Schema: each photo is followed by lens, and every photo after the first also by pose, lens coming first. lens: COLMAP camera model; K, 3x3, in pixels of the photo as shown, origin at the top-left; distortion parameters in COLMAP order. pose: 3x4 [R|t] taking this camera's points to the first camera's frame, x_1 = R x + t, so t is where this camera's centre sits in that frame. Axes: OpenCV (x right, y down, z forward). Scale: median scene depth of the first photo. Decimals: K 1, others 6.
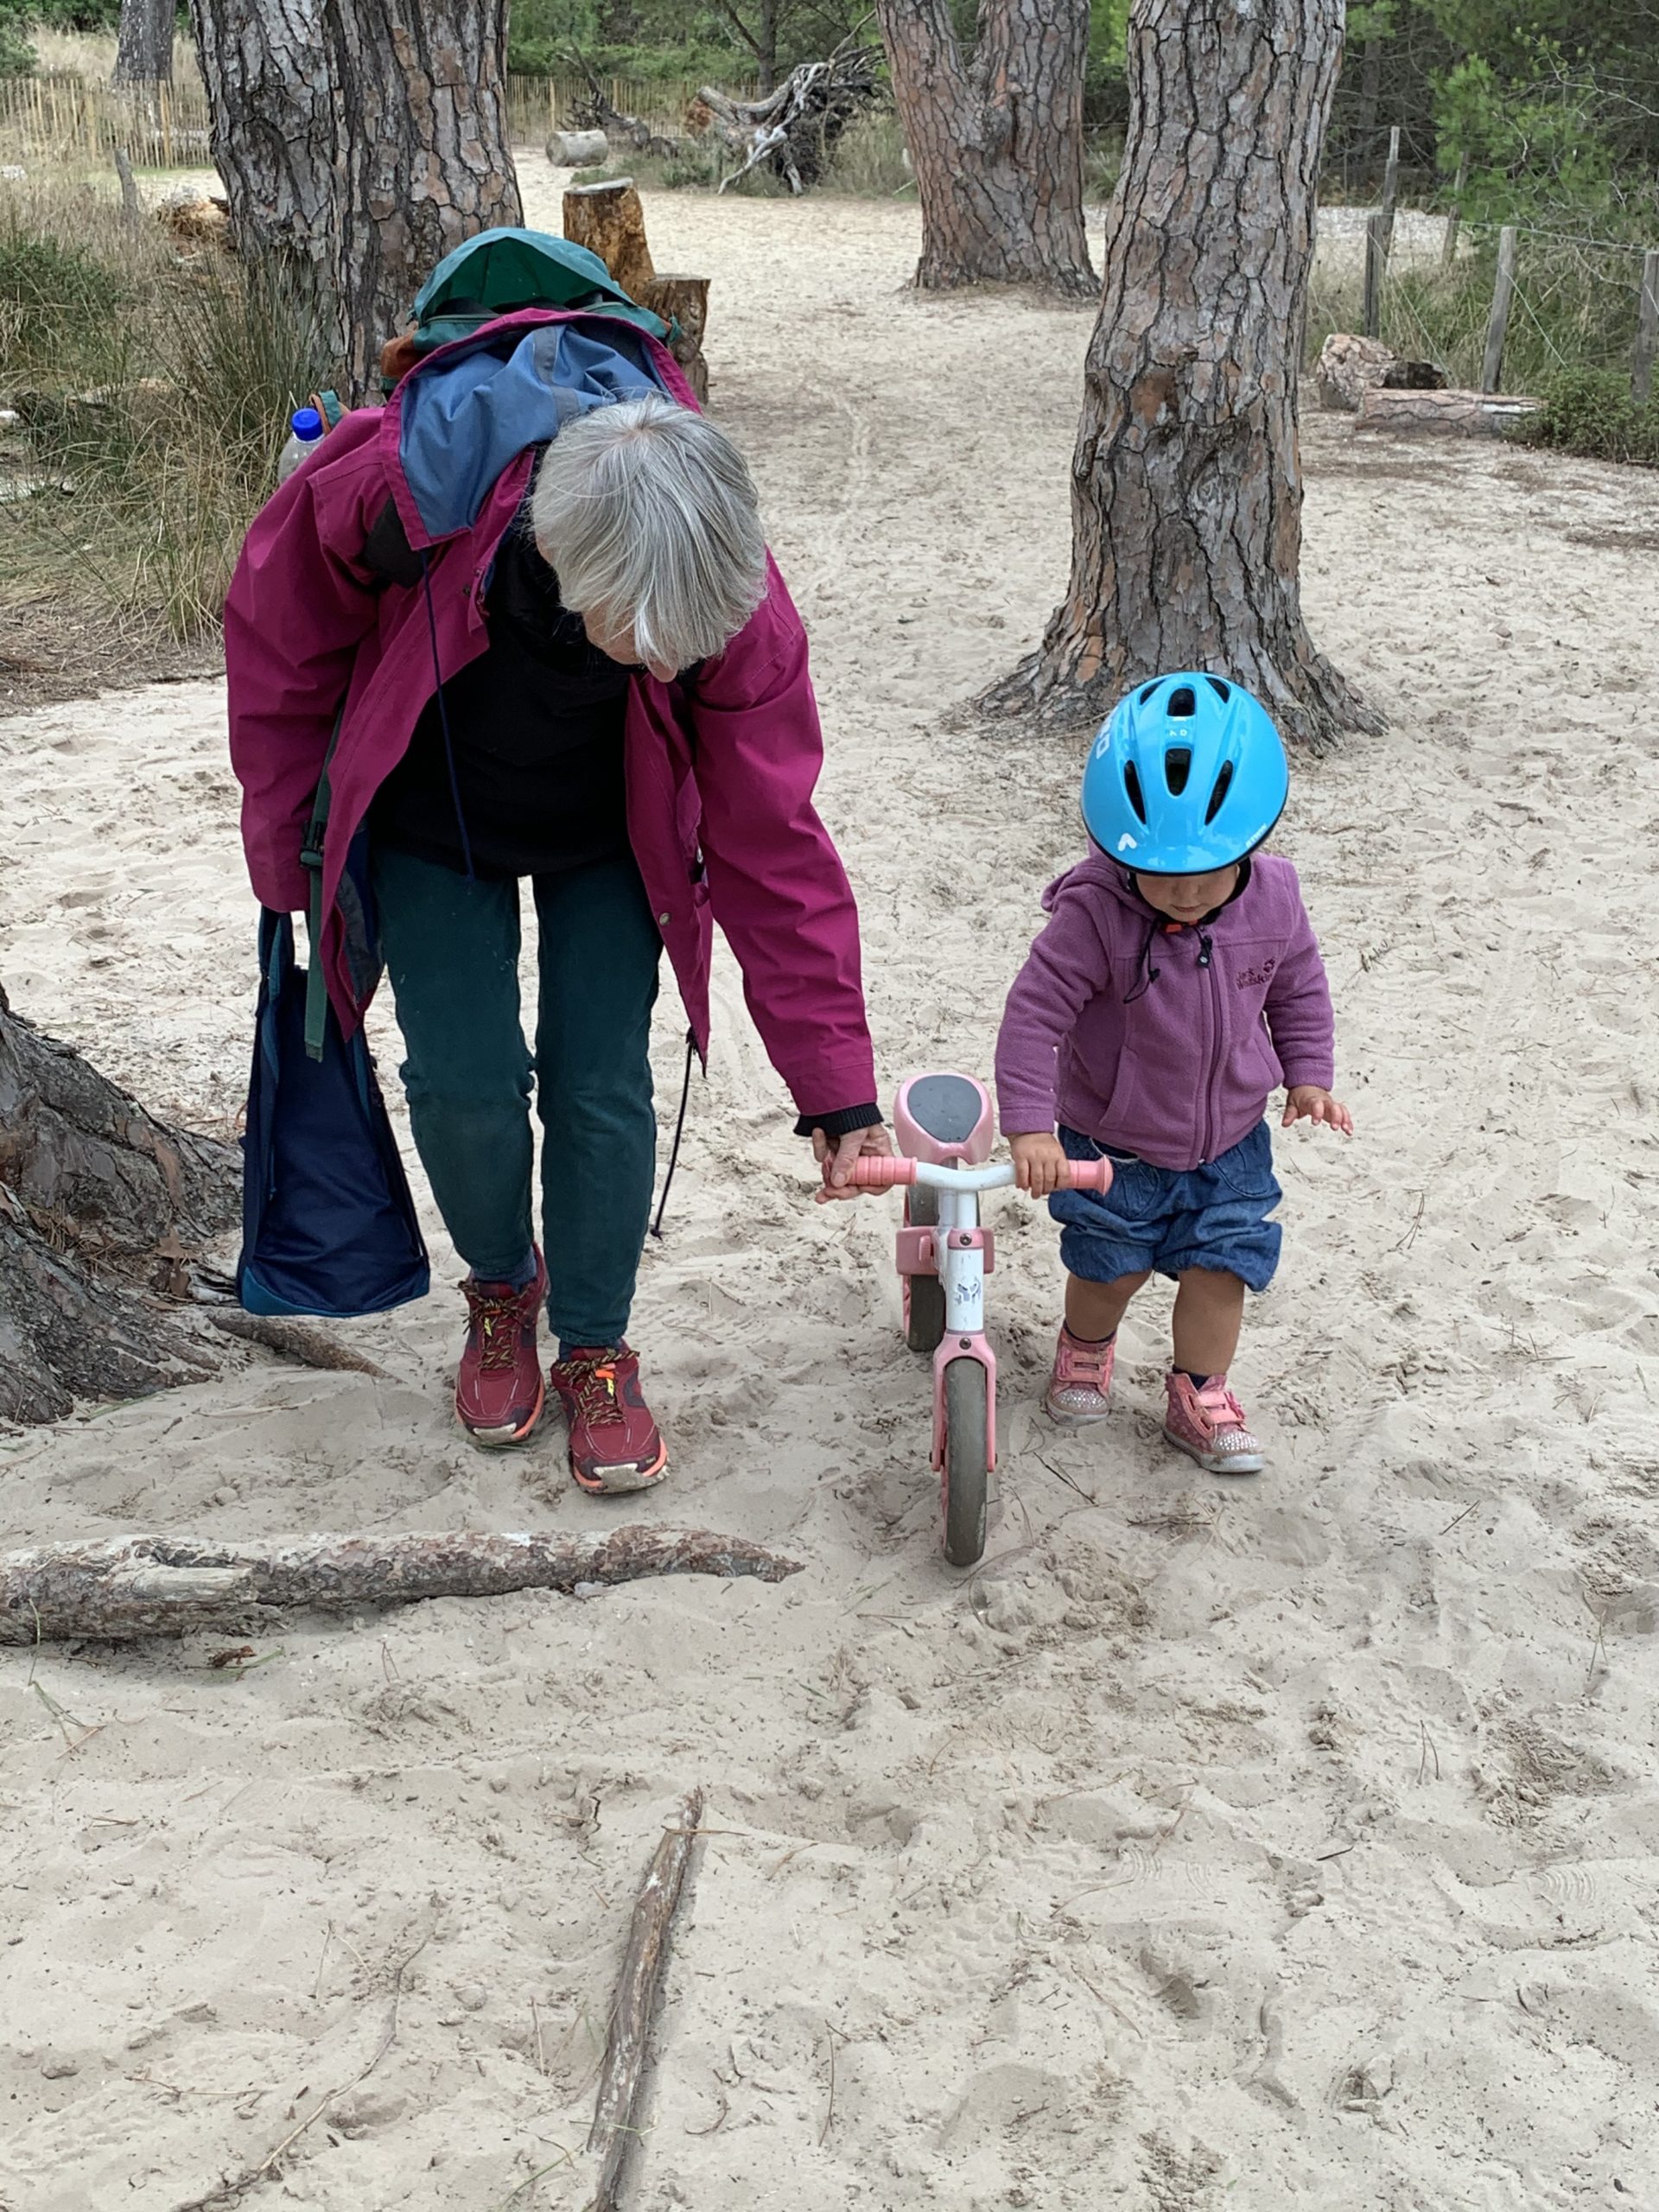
lens RADIAL K [[2747.4, 0, 829.5], [0, 2747.4, 1106.0], [0, 0, 1]] dist [0.158608, -0.490616]
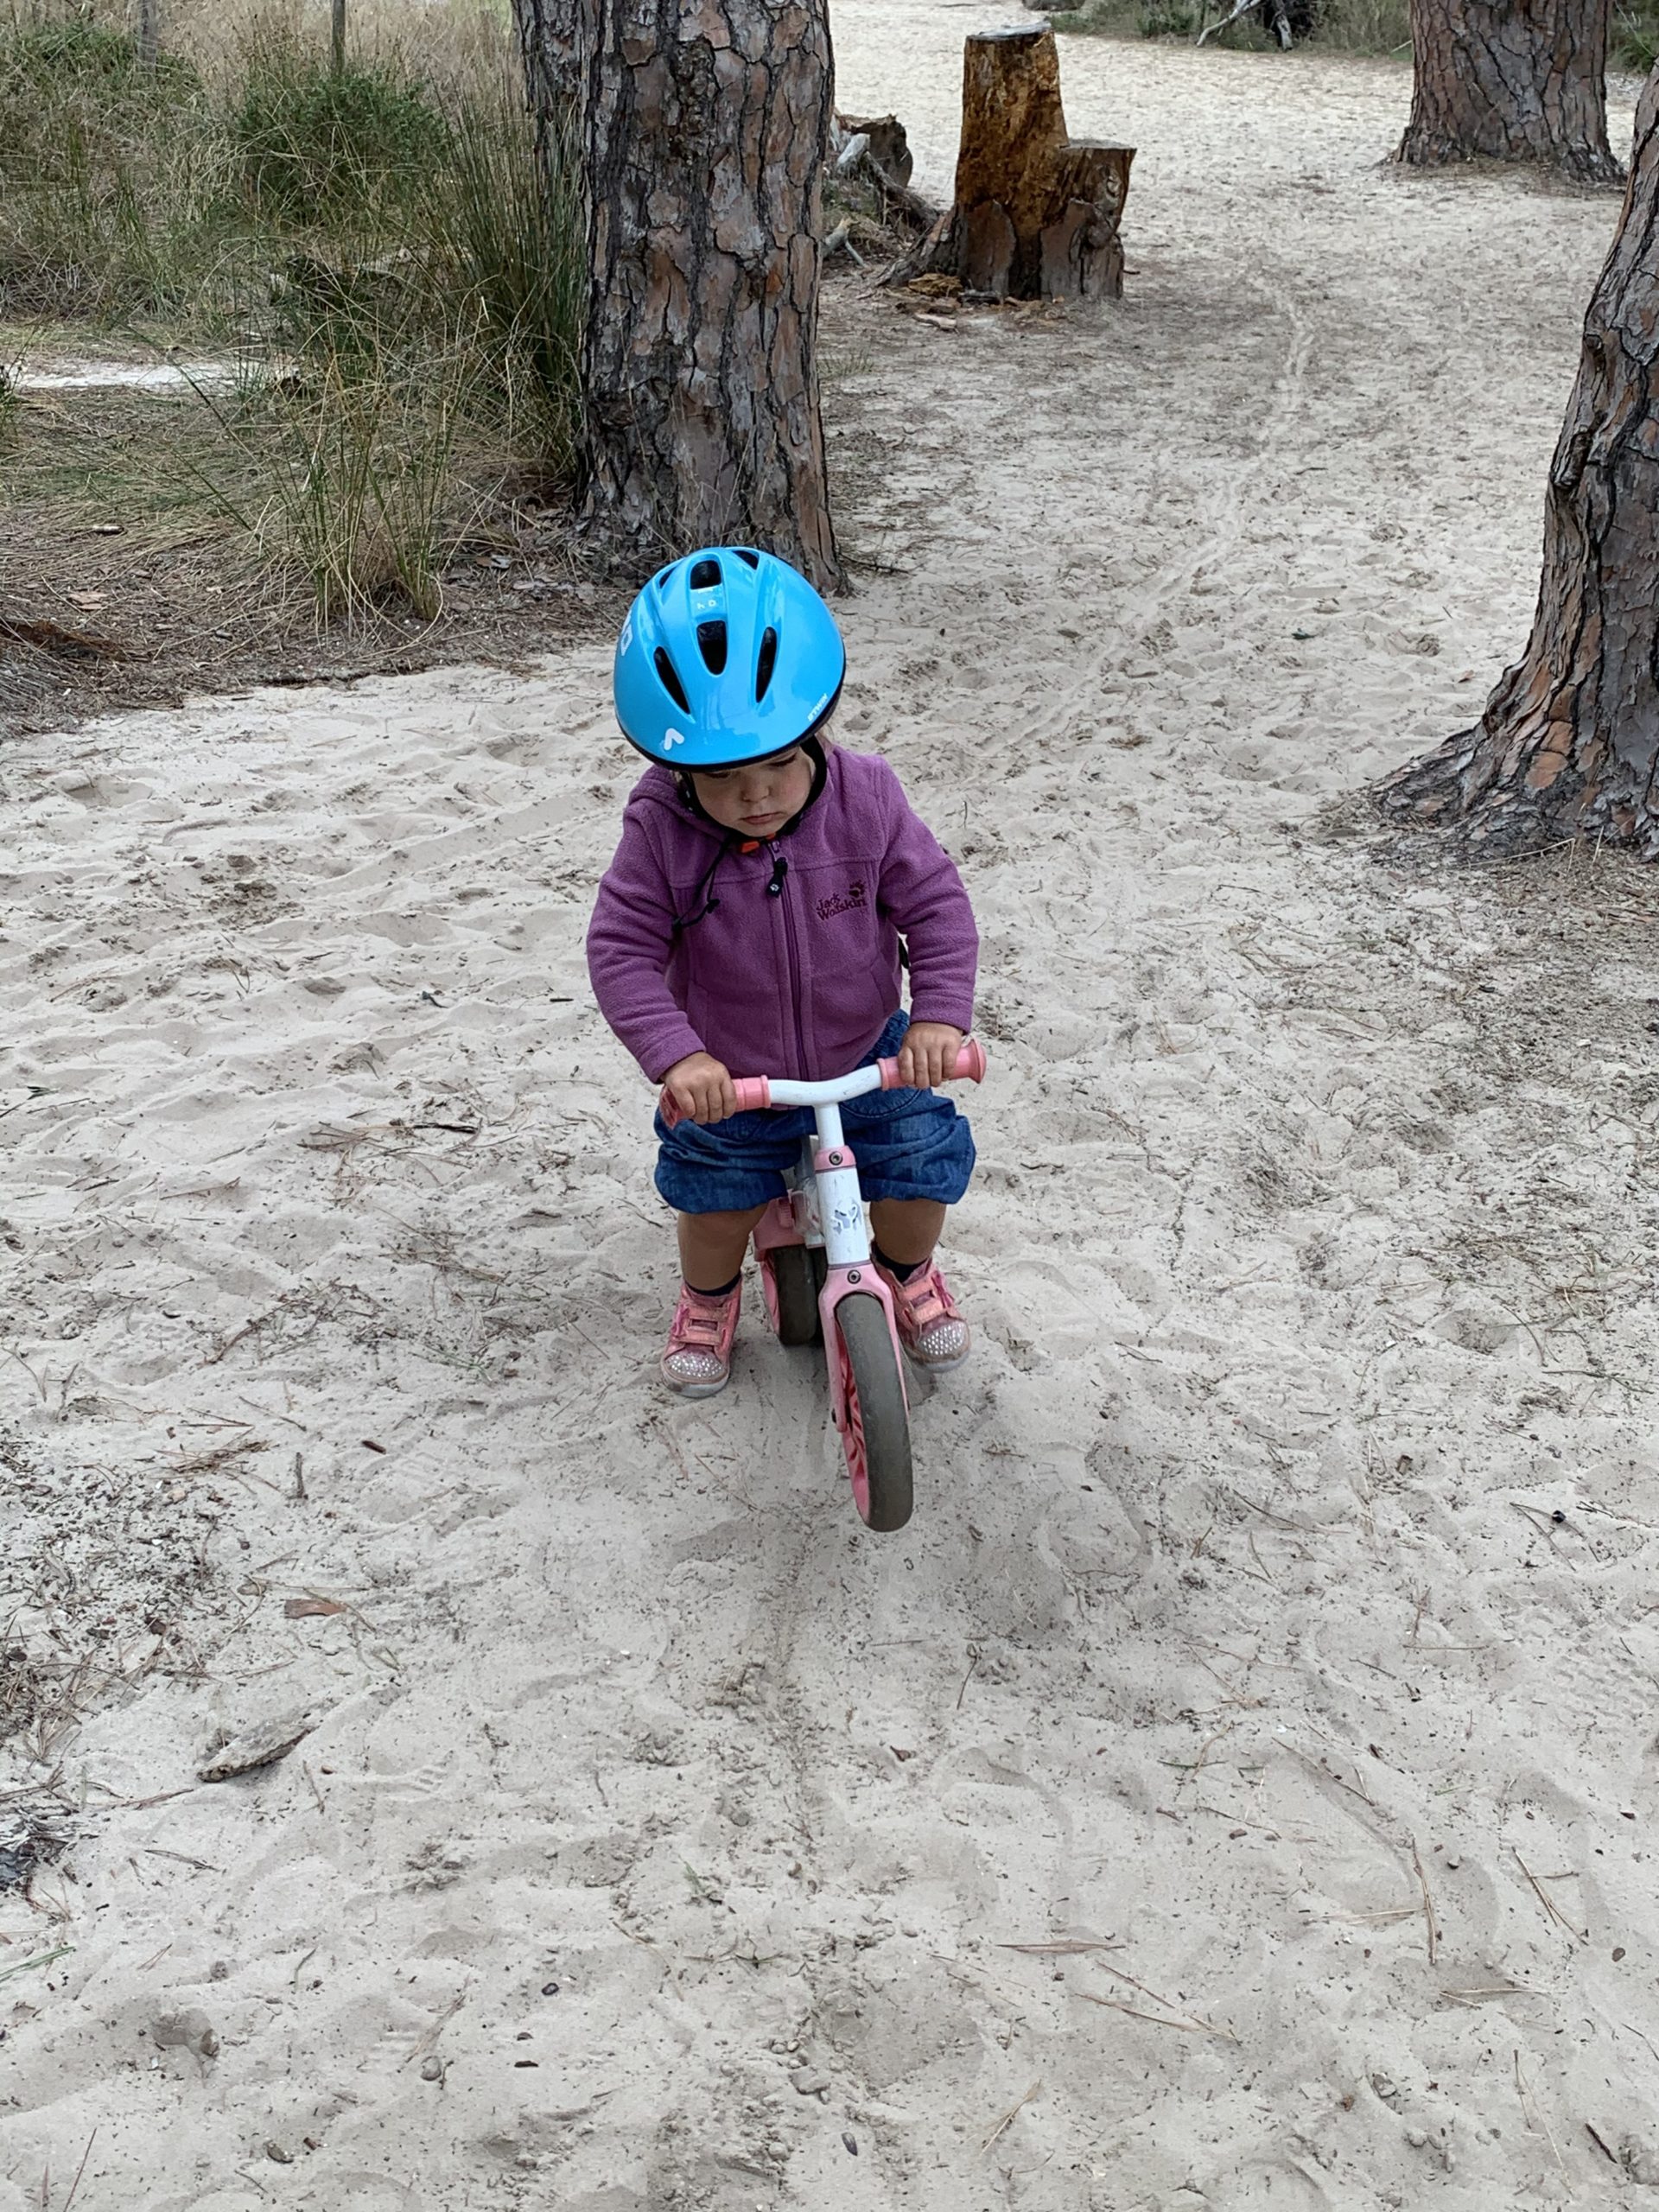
lens RADIAL K [[2747.4, 0, 829.5], [0, 2747.4, 1106.0], [0, 0, 1]] dist [0.158608, -0.490616]
pose [[0.985132, 0.089876, -0.146415, 0.023905], [-0.082675, 0.995082, 0.054560, -0.085411], [0.150598, -0.041645, 0.987717, 0.257463]]
